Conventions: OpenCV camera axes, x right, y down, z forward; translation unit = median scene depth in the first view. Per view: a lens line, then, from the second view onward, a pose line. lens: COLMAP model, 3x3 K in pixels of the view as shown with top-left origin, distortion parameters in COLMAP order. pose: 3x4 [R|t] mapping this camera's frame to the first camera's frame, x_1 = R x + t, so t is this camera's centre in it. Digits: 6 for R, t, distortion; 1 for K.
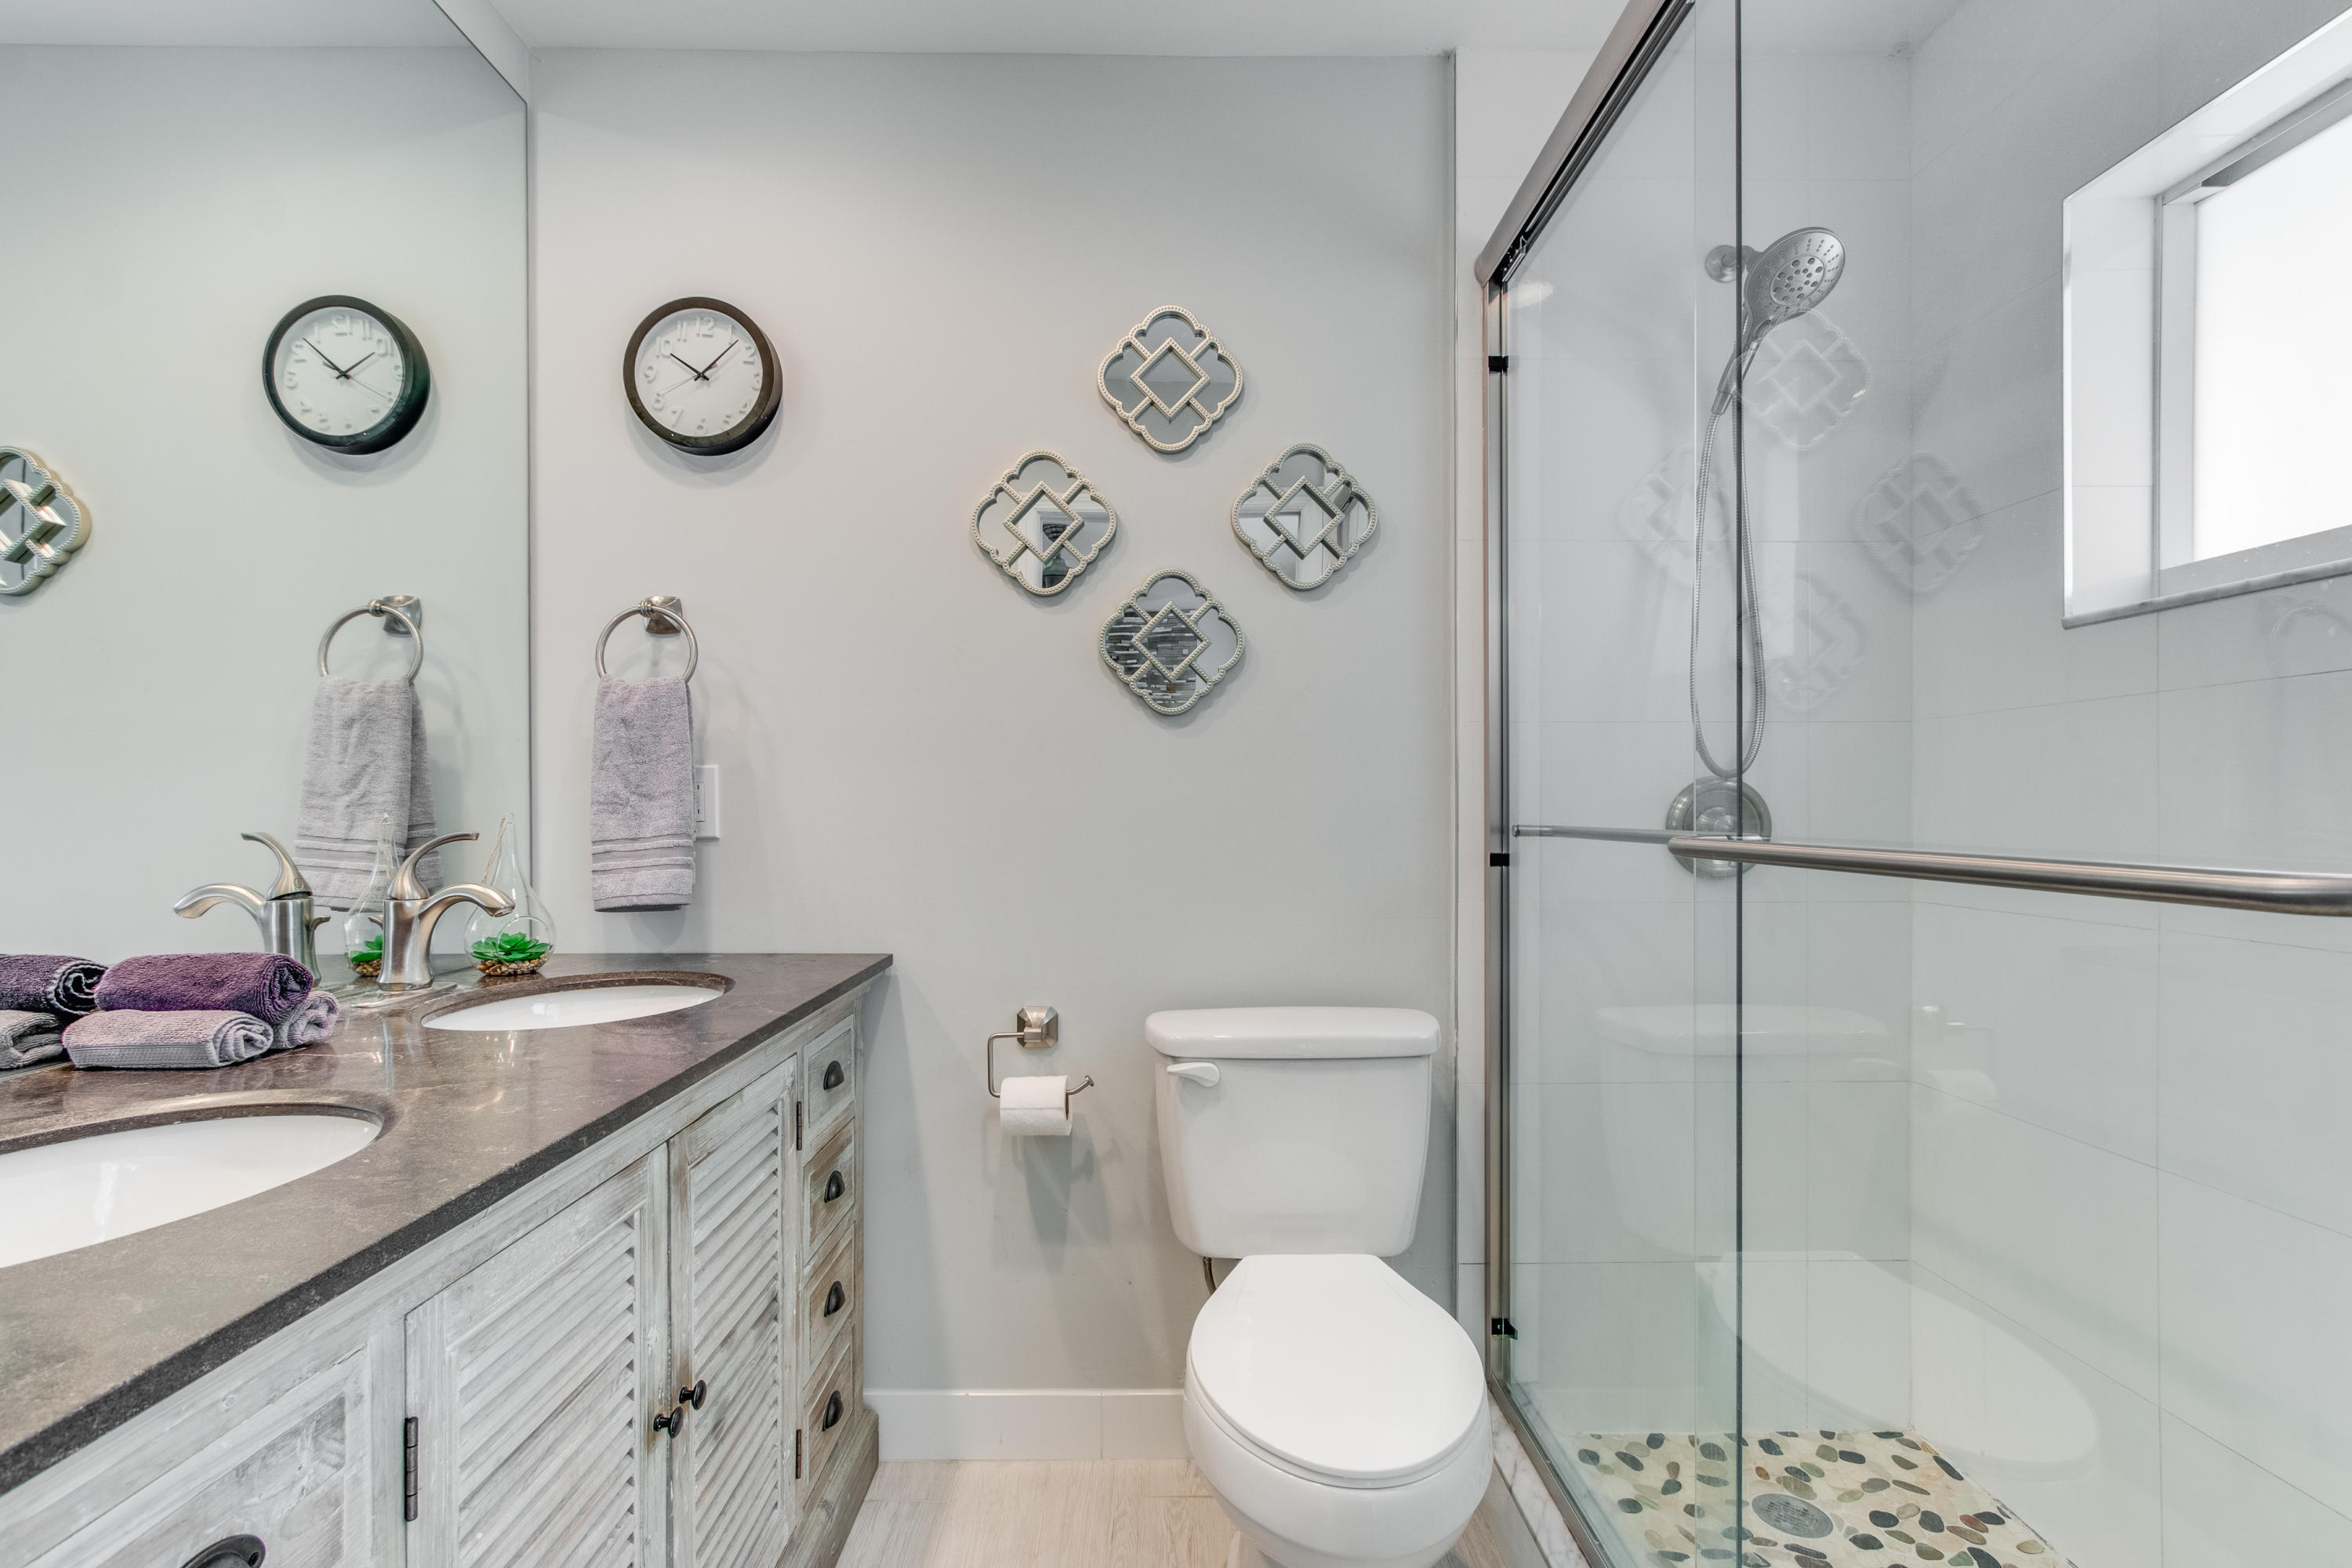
lens RADIAL K [[1072.9, 0, 1174.4], [0, 1072.9, 804.9], [0, 0, 1]] dist [0.000995, 0.000775]
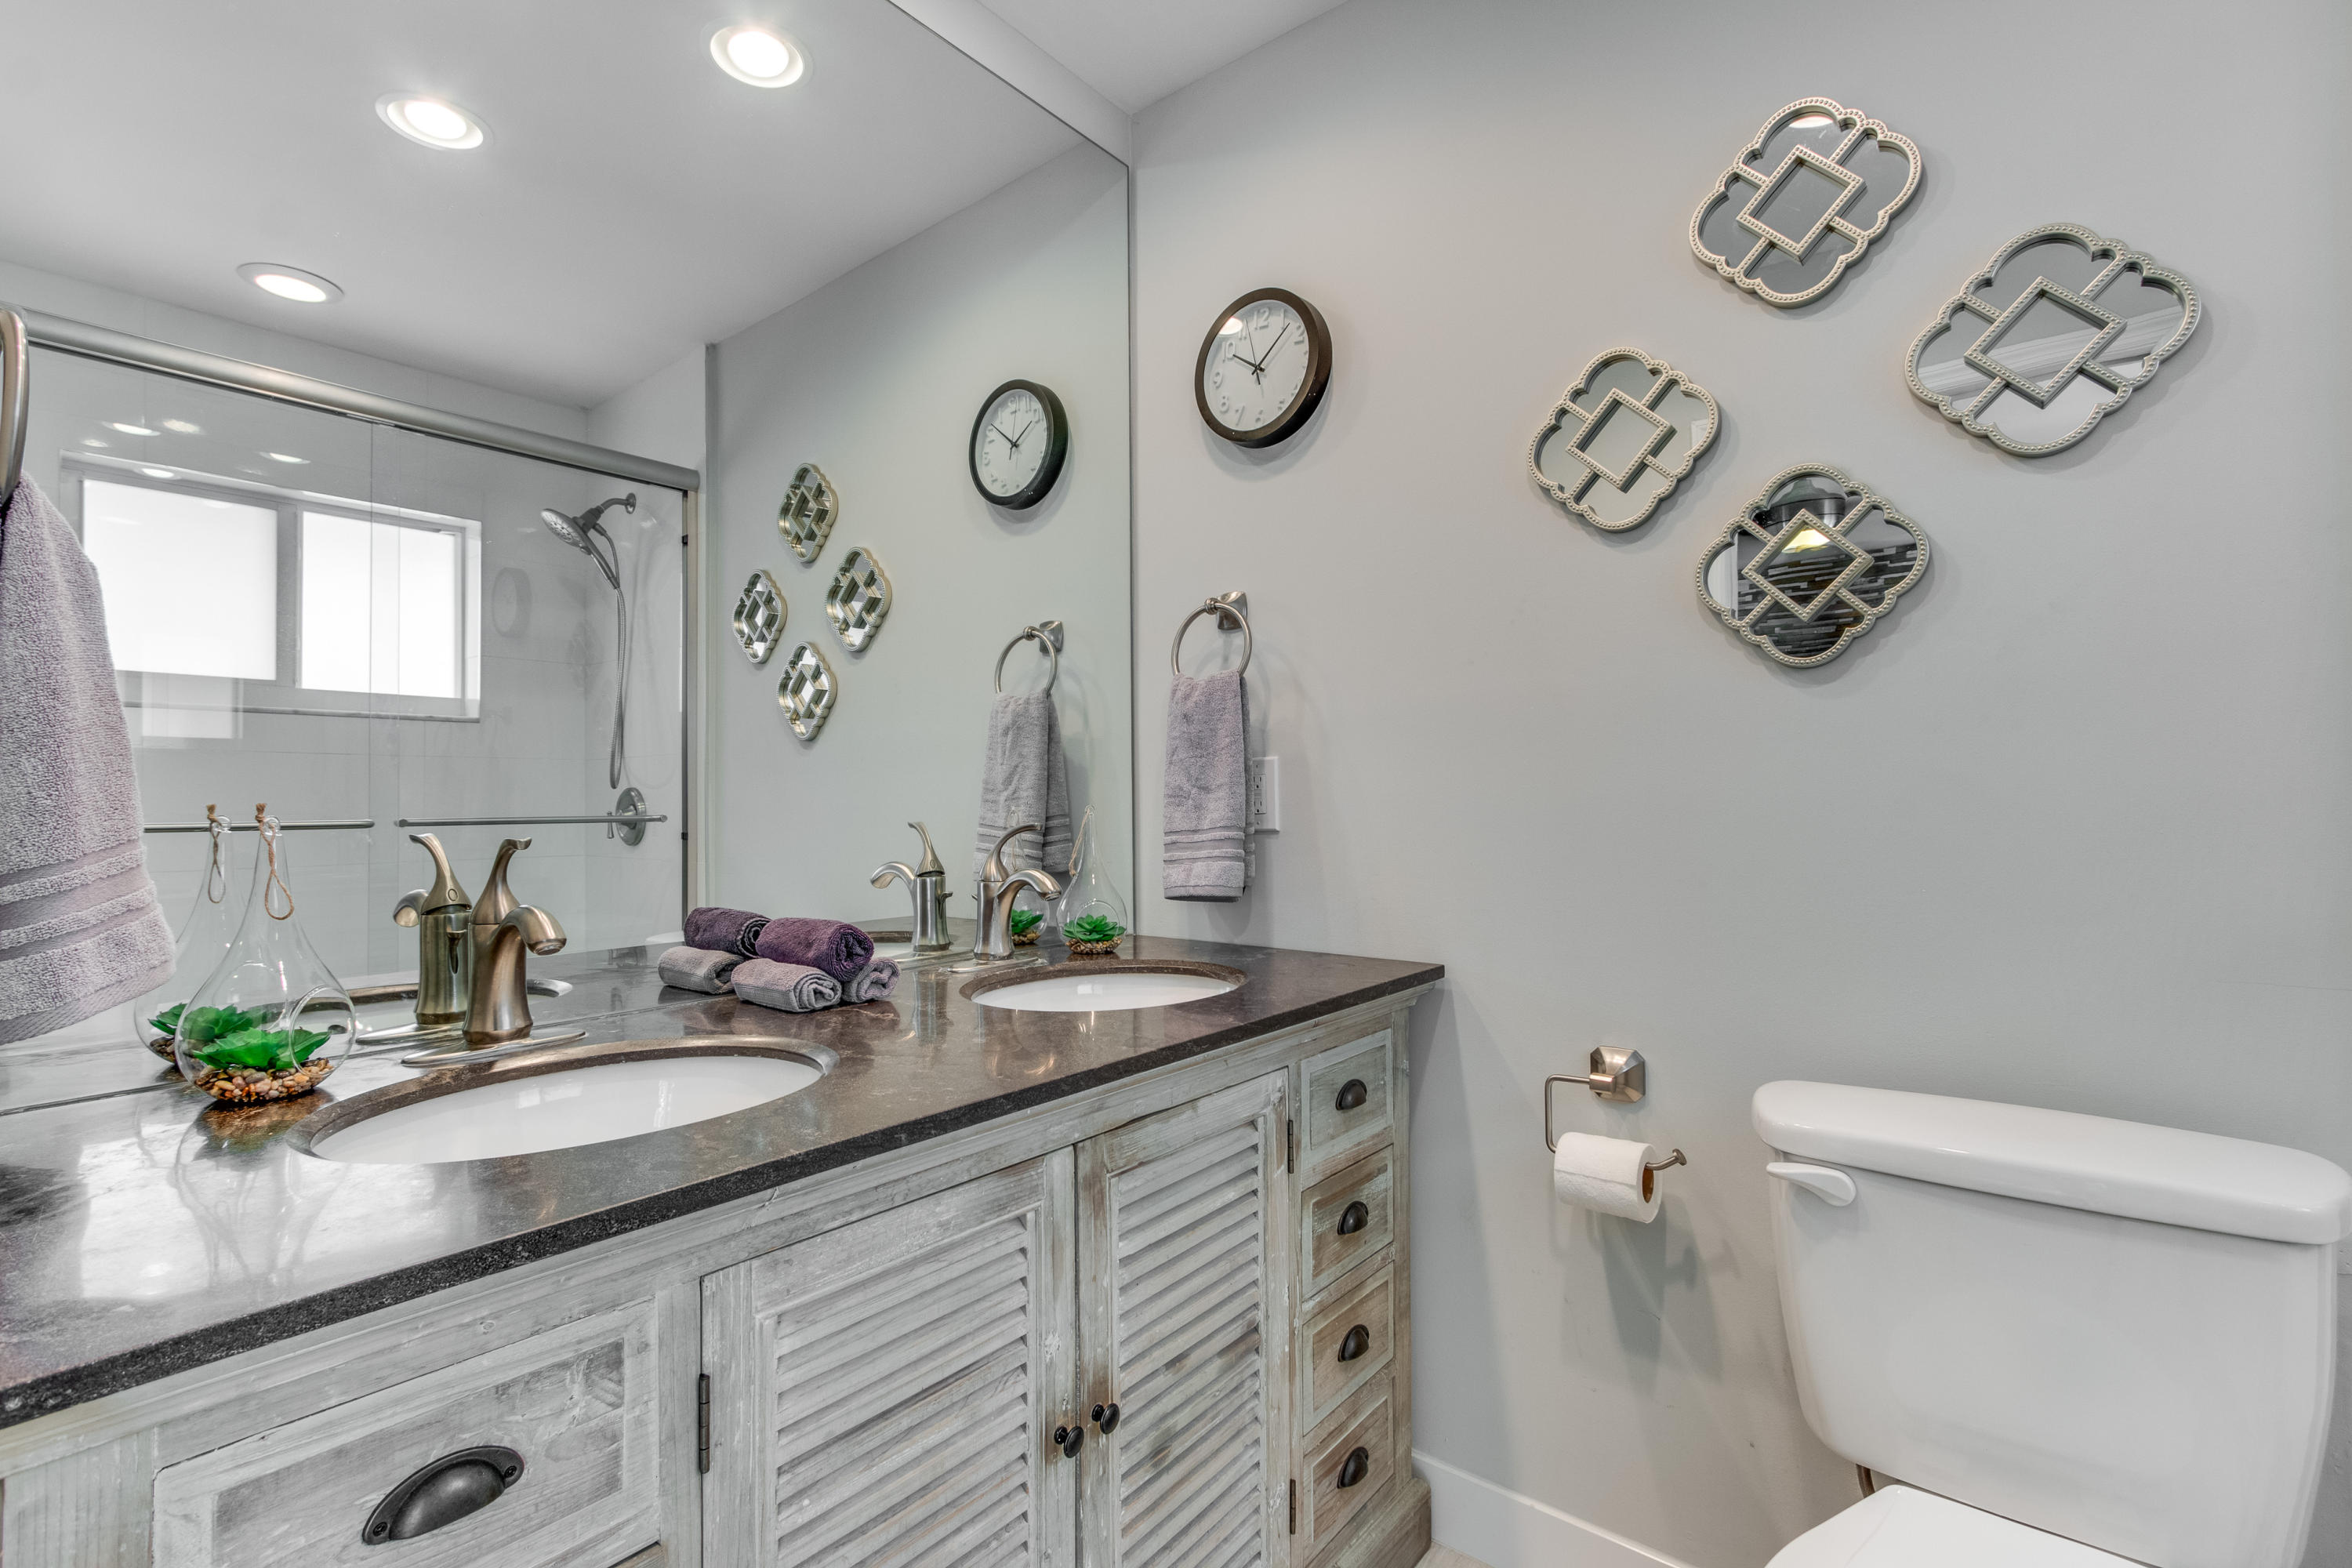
lens RADIAL K [[1065.8, 0, 1176.0], [0, 1065.8, 784.0], [0, 0, 1]] dist [0.001576, 0.000140]
pose [[0.769120, -0.014320, -0.638944, 0.150829], [0.007507, 0.999882, -0.013373, 0.000508], [0.639061, 0.005489, 0.769137, 0.216897]]
